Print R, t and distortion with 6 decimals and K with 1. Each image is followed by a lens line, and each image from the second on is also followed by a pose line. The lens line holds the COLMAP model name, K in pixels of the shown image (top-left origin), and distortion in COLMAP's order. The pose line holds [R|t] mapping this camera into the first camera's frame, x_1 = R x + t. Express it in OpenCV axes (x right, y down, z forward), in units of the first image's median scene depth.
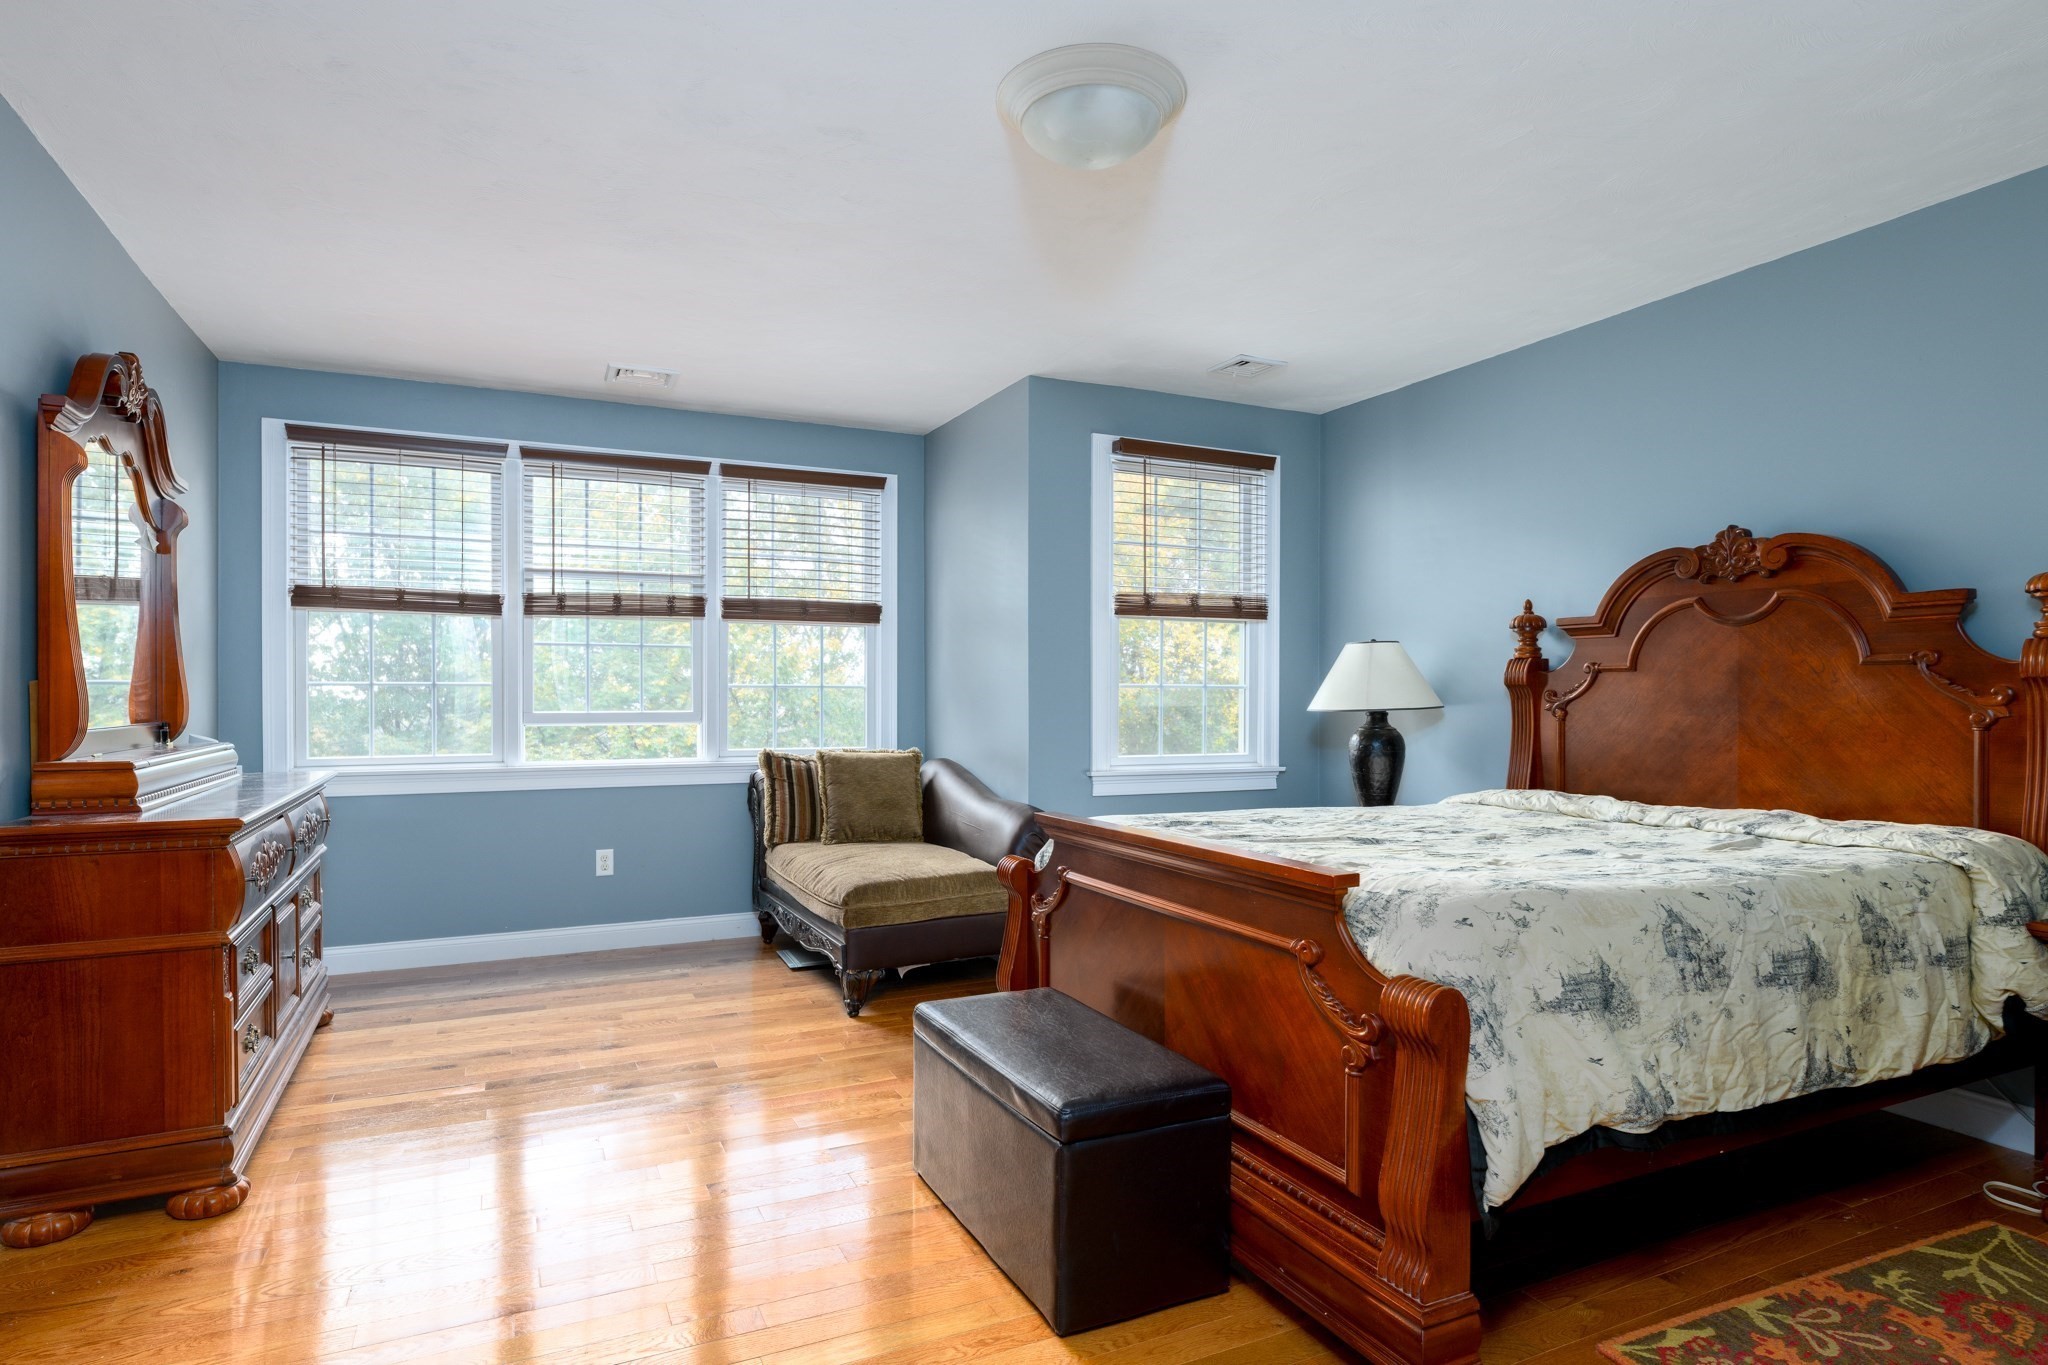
lens RADIAL K [[1118.1, 0, 1024.2], [0, 1118.1, 691.3], [0, 0, 1]] dist [0.000375, 0.000055]
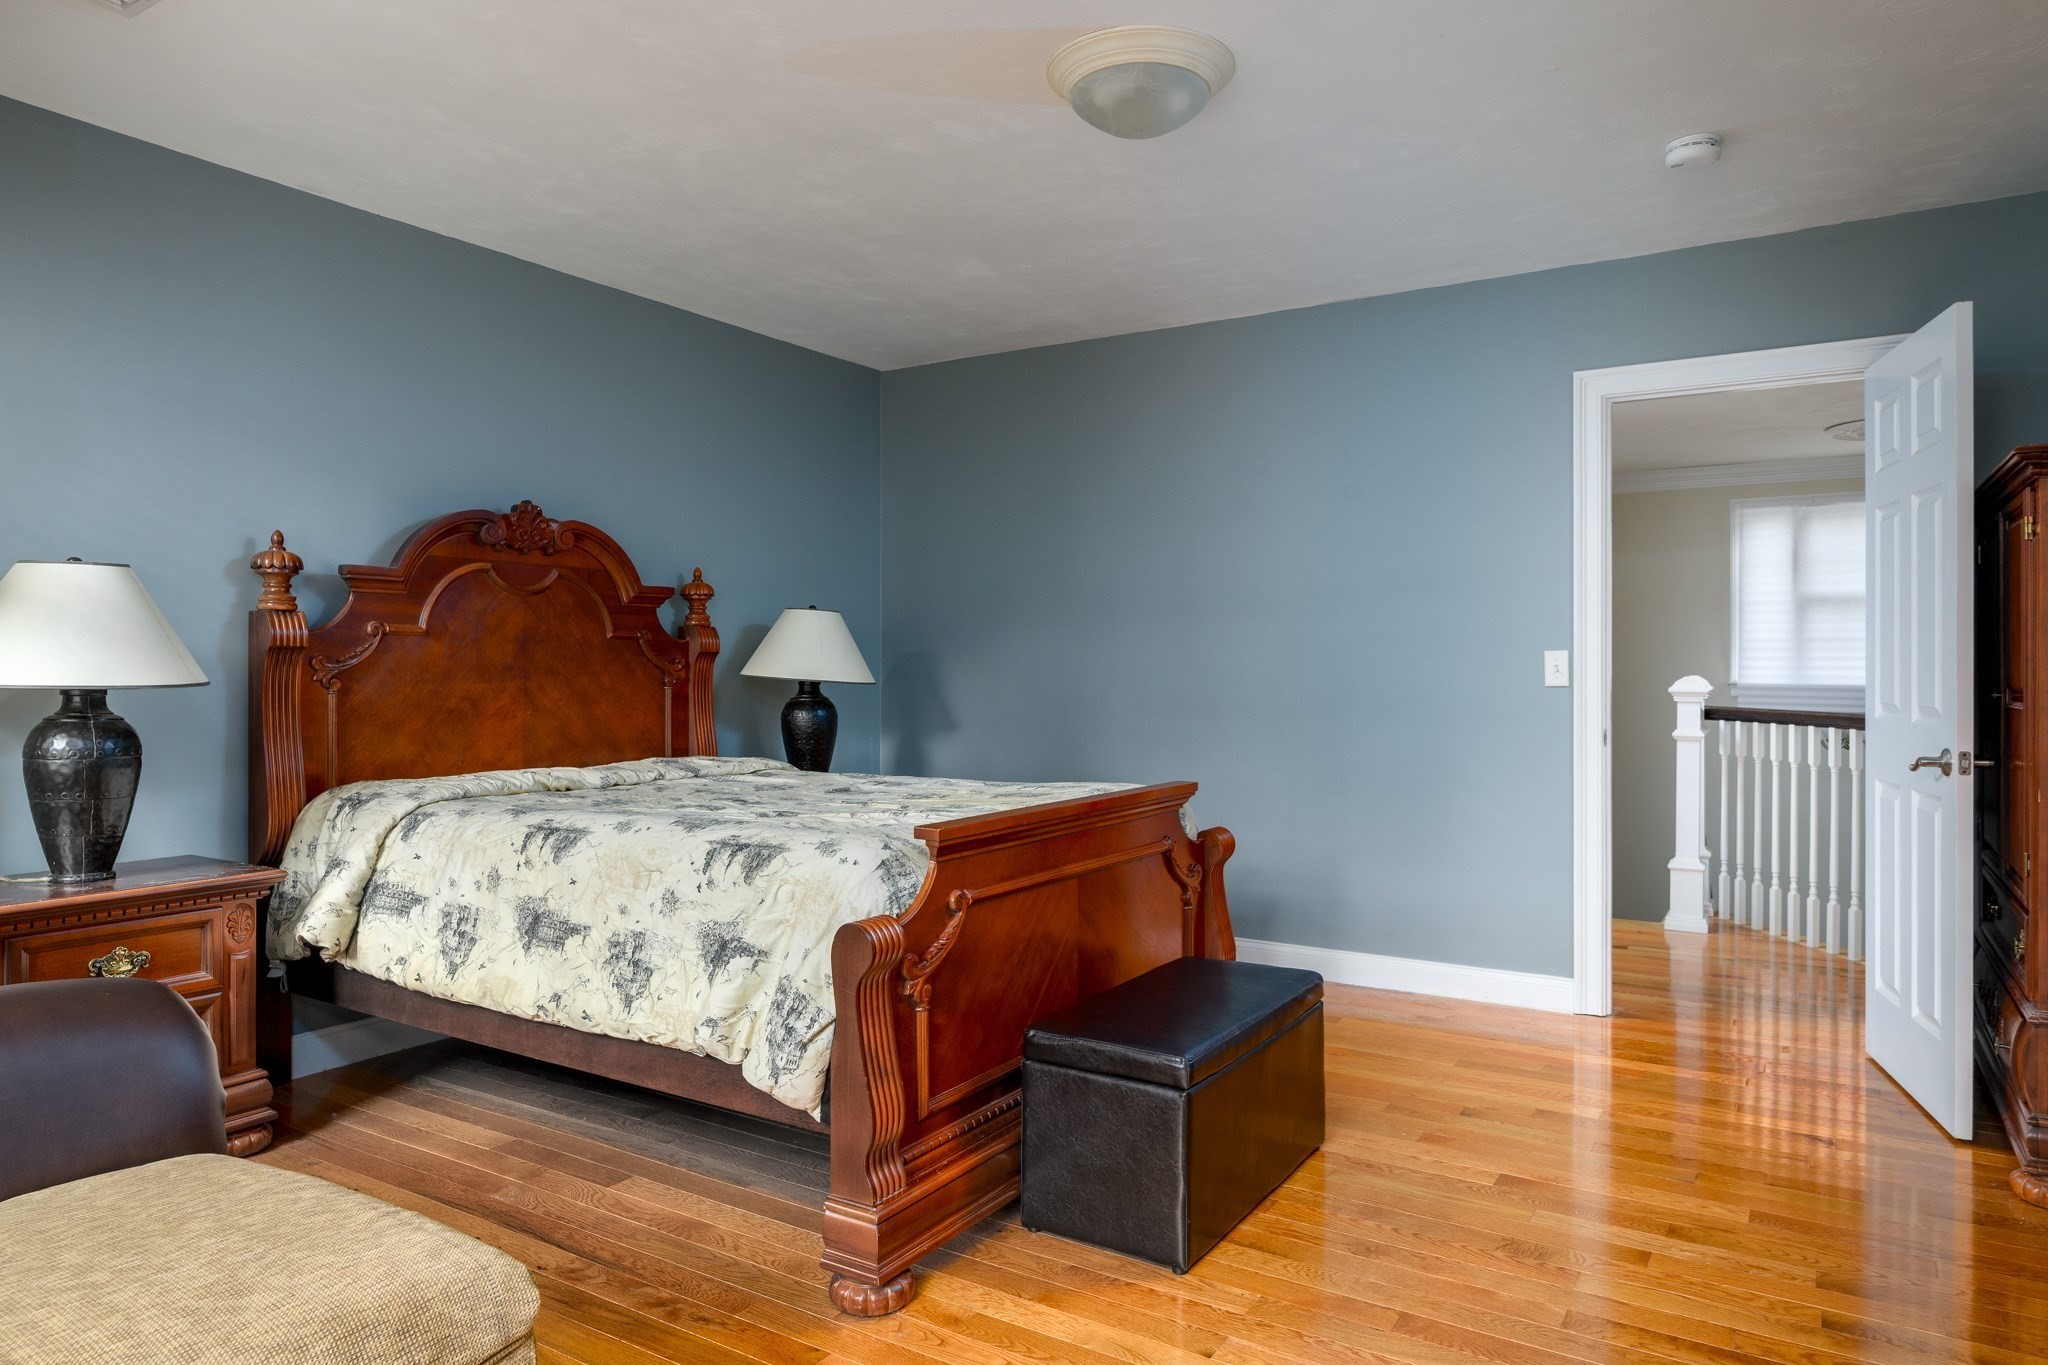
lens RADIAL K [[1244.6, 0, 1016.4], [0, 1244.6, 692.1], [0, 0, 1]] dist [-0.001885, 0.001129]
pose [[-0.539370, -0.012129, 0.841981, -0.590261], [-0.000304, 0.999899, 0.014208, 0.014282], [-0.842069, 0.007407, -0.539320, 1.223309]]
